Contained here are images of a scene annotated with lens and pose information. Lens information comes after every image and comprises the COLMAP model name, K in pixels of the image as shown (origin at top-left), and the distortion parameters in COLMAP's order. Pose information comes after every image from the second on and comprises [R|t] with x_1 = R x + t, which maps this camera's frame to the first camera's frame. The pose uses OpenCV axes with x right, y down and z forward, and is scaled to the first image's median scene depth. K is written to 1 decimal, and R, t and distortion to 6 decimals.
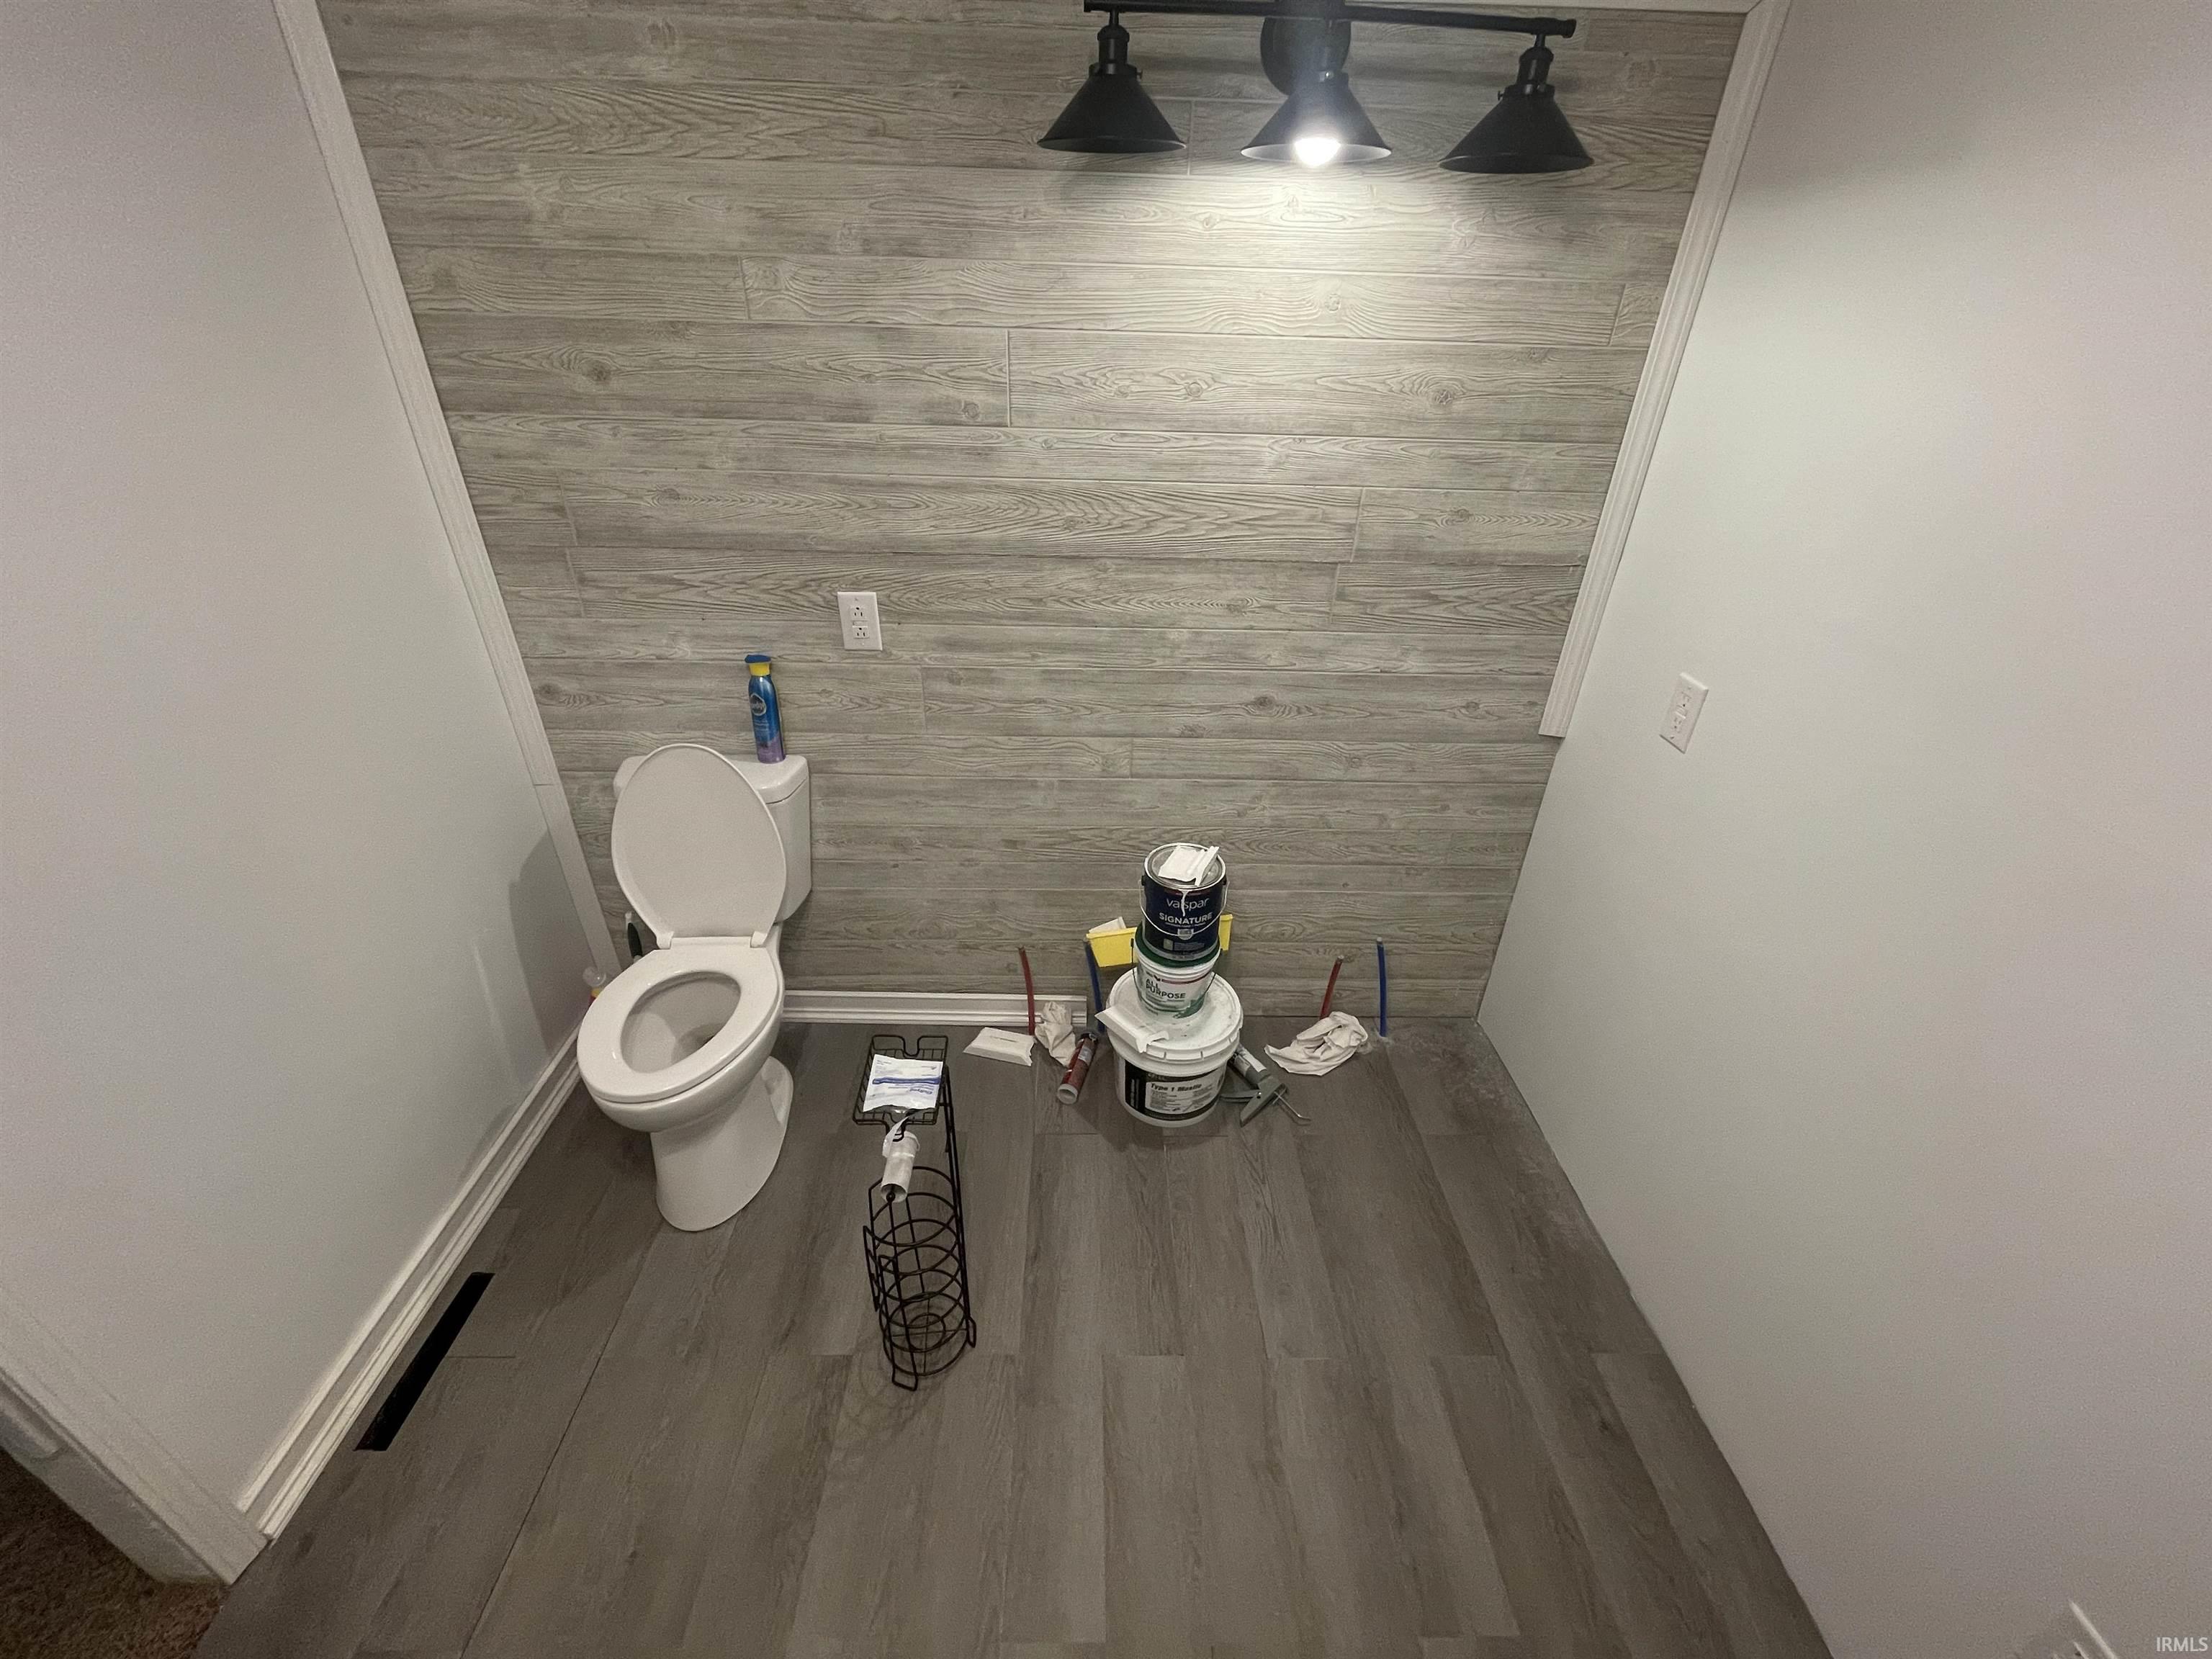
lens RADIAL K [[895.3, 0, 1110.3], [0, 895.3, 833.6], [0, 0, 1]] dist [-0.002108, -0.000212]
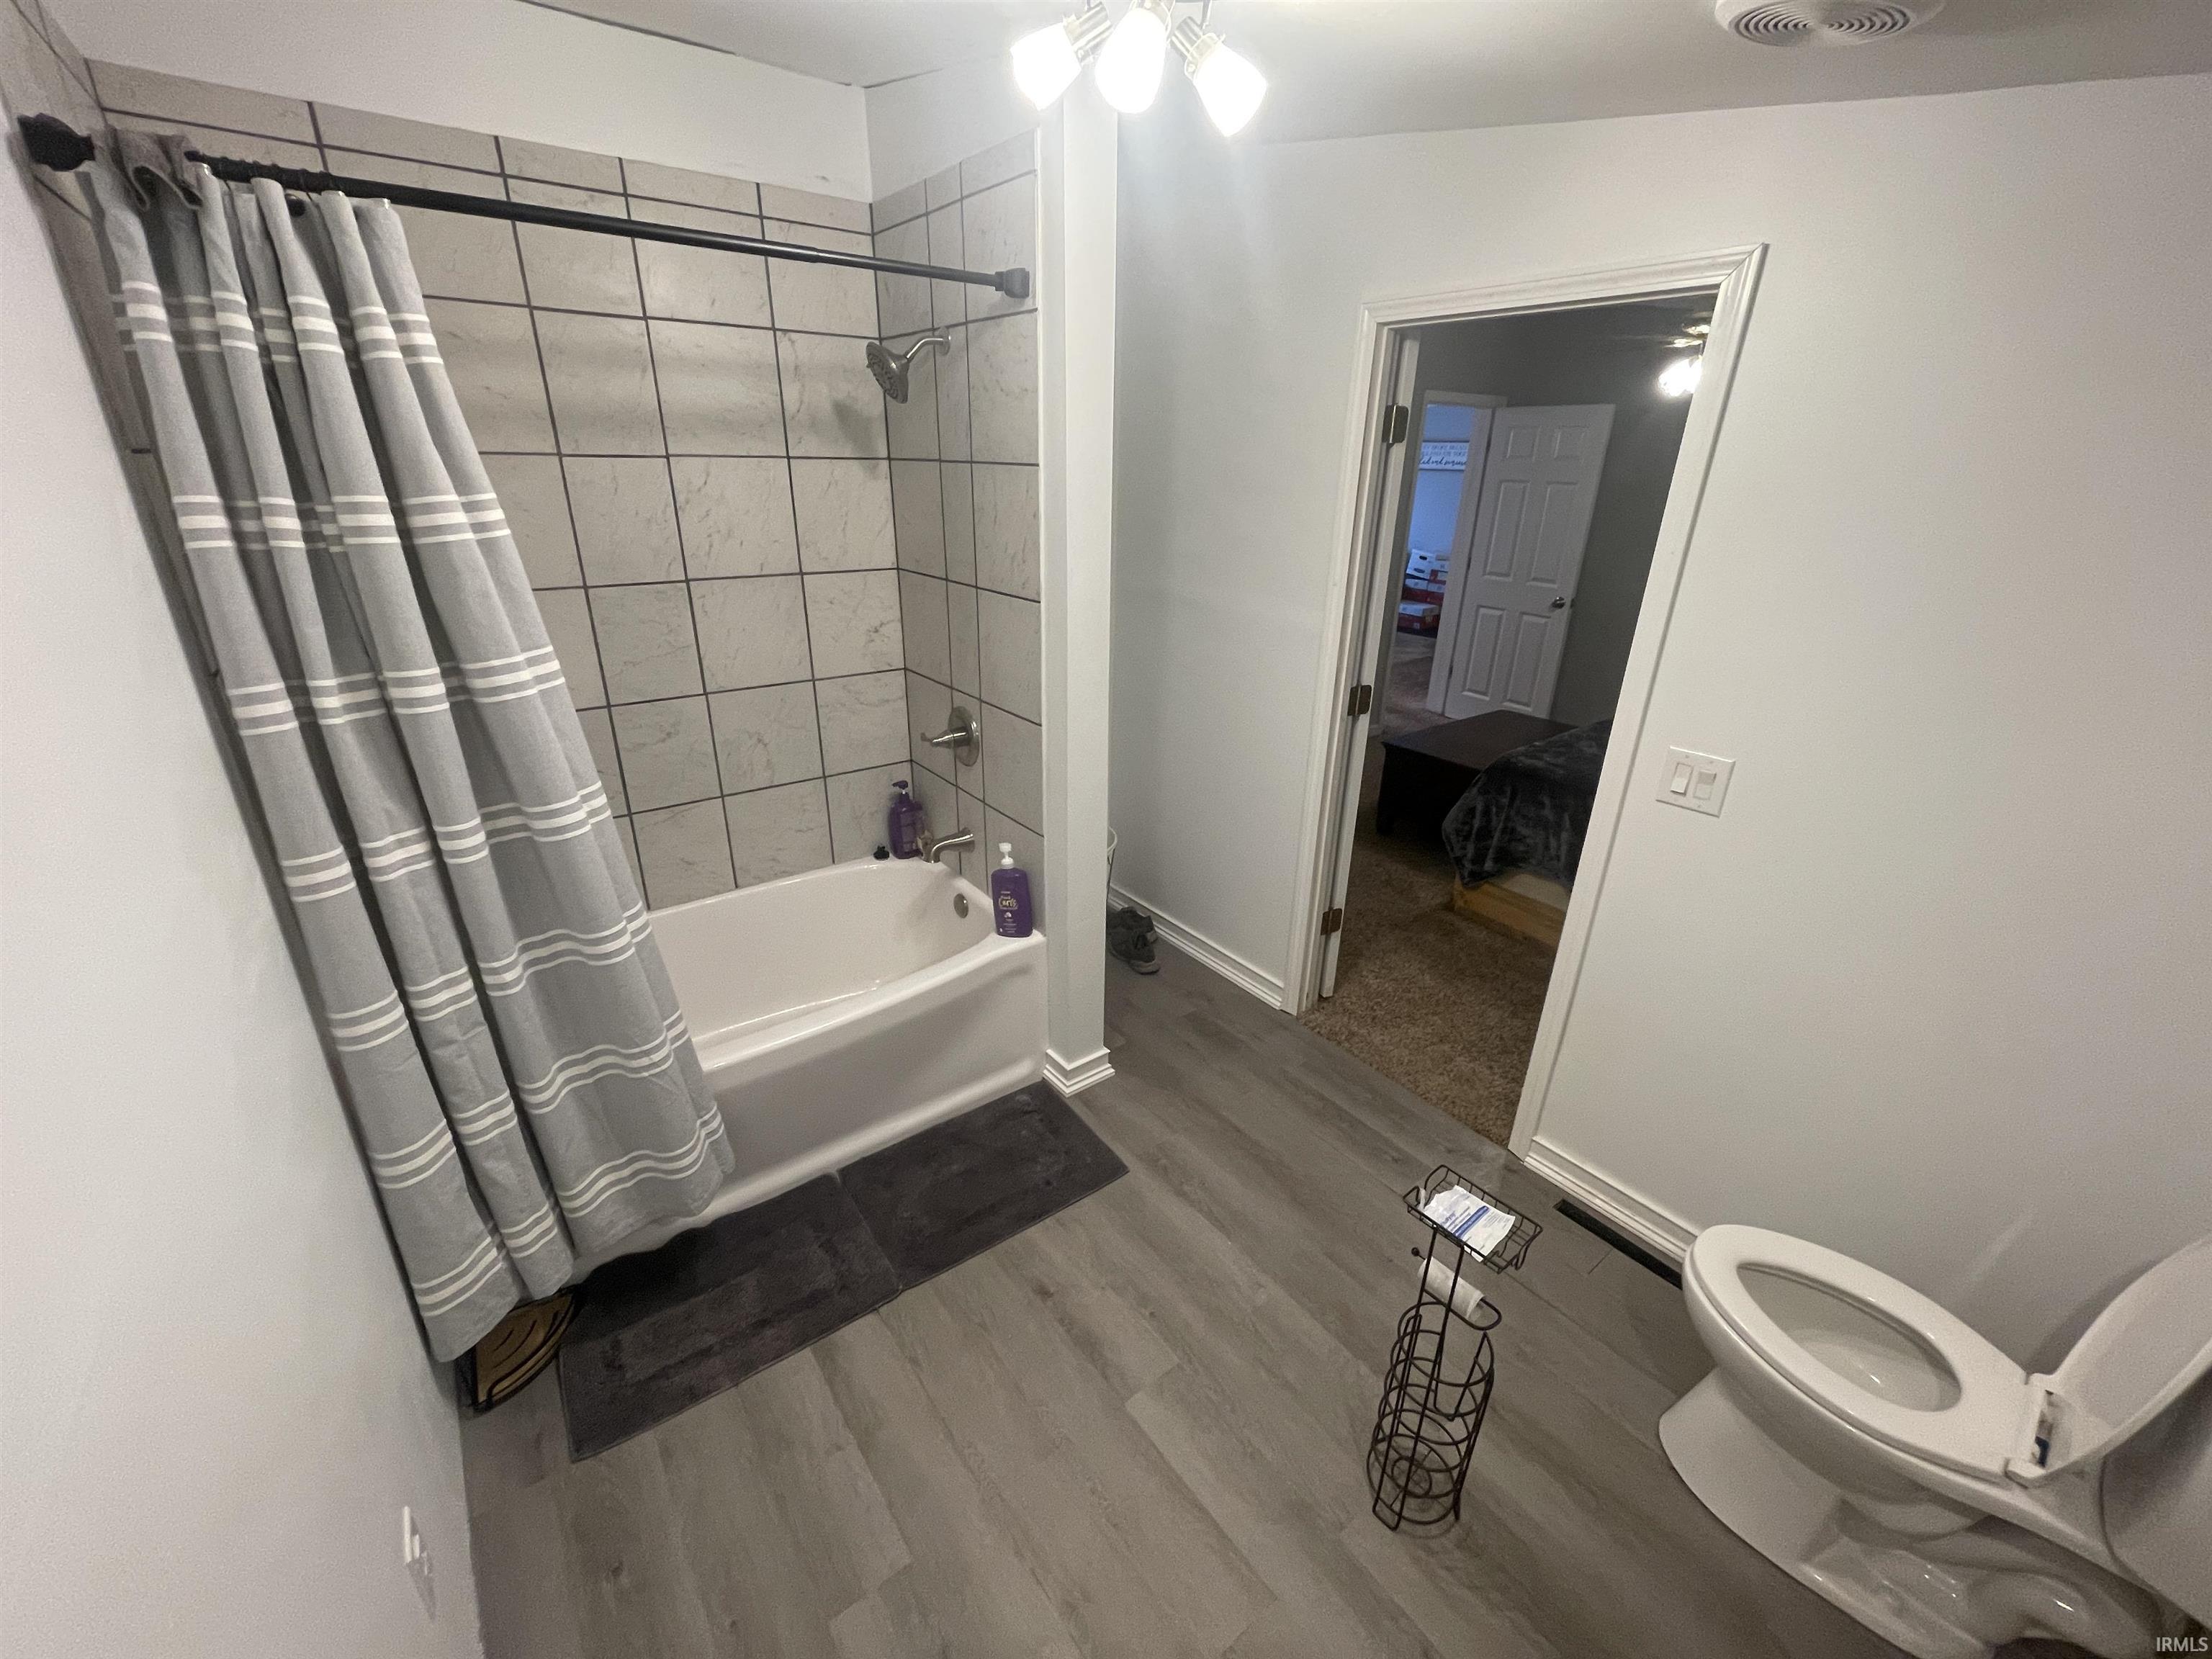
lens RADIAL K [[895.3, 0, 1102.7], [0, 895.3, 825.6], [0, 0, 1]] dist [-0.002108, -0.000212]
pose [[-0.804316, 0.184796, -0.564736, 0.541938], [-0.330334, 0.650949, 0.683480, -0.517845], [0.493918, 0.736285, -0.462524, 0.829720]]
